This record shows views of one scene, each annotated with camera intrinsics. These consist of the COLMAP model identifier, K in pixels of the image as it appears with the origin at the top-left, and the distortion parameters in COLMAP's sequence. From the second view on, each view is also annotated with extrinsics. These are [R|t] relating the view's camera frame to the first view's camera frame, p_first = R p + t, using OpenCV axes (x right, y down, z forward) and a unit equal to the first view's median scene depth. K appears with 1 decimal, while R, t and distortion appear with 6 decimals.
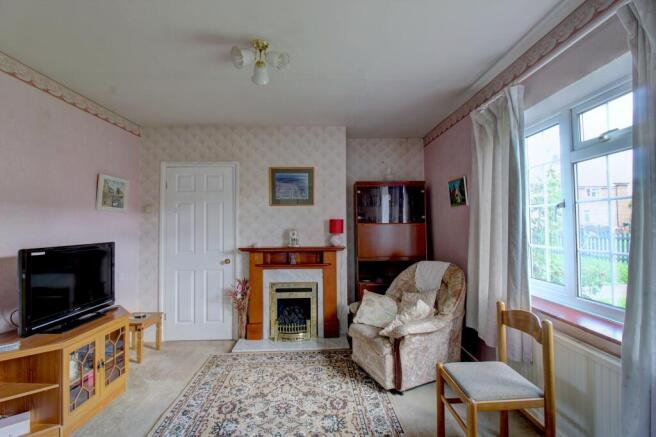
lens RADIAL K [[303.6, 0, 330.3], [0, 303.6, 215.3], [0, 0, 1]] dist [0.001301, -0.011929]
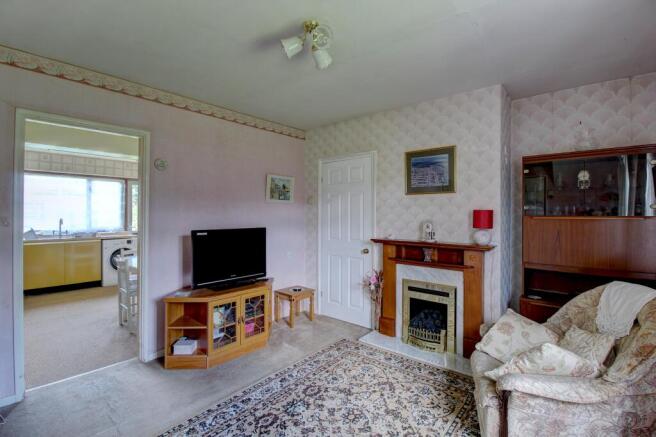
lens RADIAL K [[303.6, 0, 330.3], [0, 303.6, 215.3], [0, 0, 1]] dist [0.001301, -0.011929]
pose [[0.743212, 0.015241, -0.668882, 0.251575], [0.009243, 0.999411, 0.033043, -0.002341], [0.668992, -0.030741, 0.742634, 0.177788]]
